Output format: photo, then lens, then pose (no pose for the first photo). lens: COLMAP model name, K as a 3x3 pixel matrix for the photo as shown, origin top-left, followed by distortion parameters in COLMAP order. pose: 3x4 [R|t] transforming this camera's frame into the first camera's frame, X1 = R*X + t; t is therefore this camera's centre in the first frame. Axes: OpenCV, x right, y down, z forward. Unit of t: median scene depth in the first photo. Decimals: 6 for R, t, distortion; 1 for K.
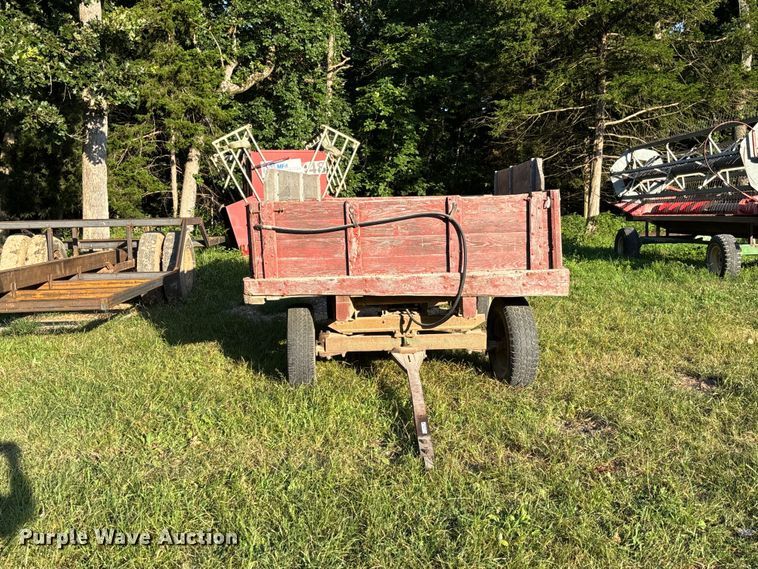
lens RADIAL K [[894.6, 0, 377.4], [0, 894.6, 300.5], [0, 0, 1]] dist [0.212519, -0.751939]
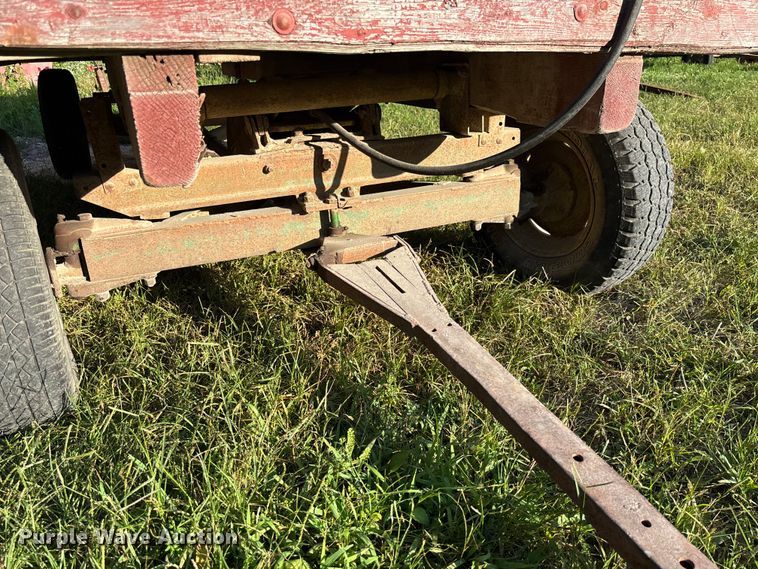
lens RADIAL K [[583.6, 0, 378.7], [0, 583.6, 291.8], [0, 0, 1]] dist [0.025961, -0.031759]
pose [[0.893764, -0.171382, 0.414505, -0.052834], [0.060735, 0.961855, 0.266733, 0.012069], [-0.444407, -0.213221, 0.870080, 0.773717]]
